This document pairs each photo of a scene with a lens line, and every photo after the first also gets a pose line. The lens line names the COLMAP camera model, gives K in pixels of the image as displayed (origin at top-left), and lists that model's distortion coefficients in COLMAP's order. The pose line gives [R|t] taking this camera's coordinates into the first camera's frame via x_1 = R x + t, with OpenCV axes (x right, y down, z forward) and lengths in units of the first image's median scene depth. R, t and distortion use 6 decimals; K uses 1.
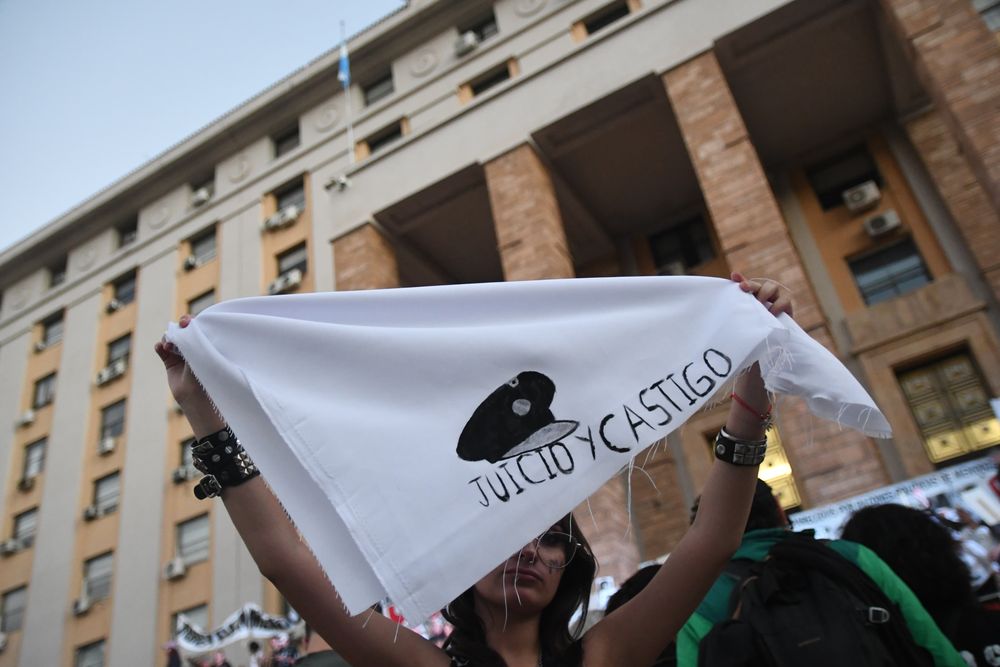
lens RADIAL K [[886.9, 0, 485.1], [0, 886.9, 348.5], [0, 0, 1]] dist [-0.054718, 0.047839]
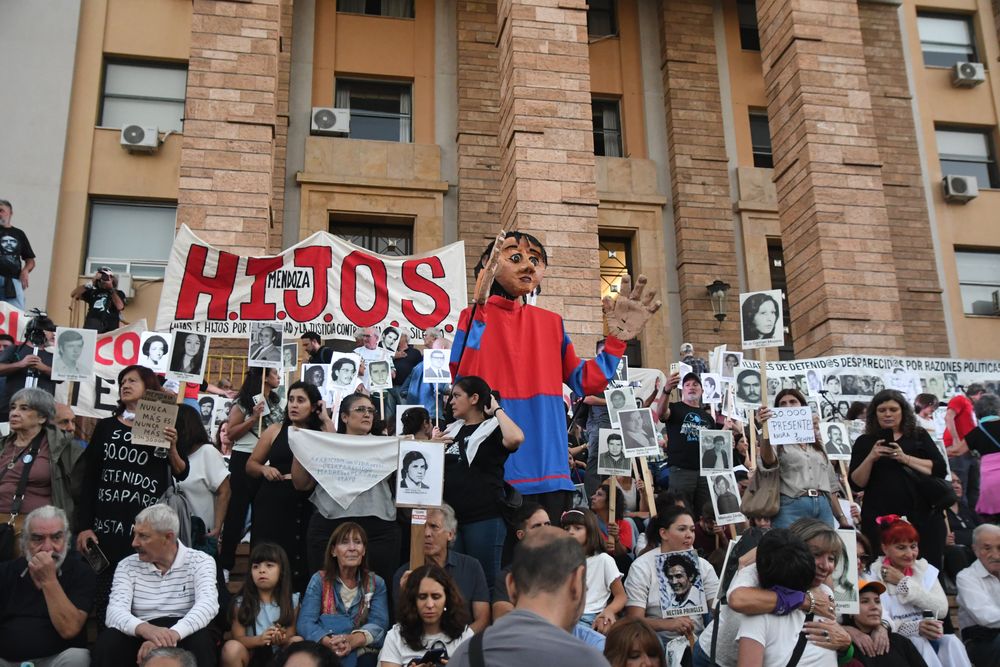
lens RADIAL K [[993.3, 0, 496.3], [0, 993.3, 342.7], [0, 0, 1]] dist [-0.011433, 0.000000]
pose [[0.757109, 0.306215, 0.577077, -0.309915], [-0.412271, 0.909185, 0.058446, 0.169309], [-0.506773, -0.282162, 0.814596, 0.241232]]
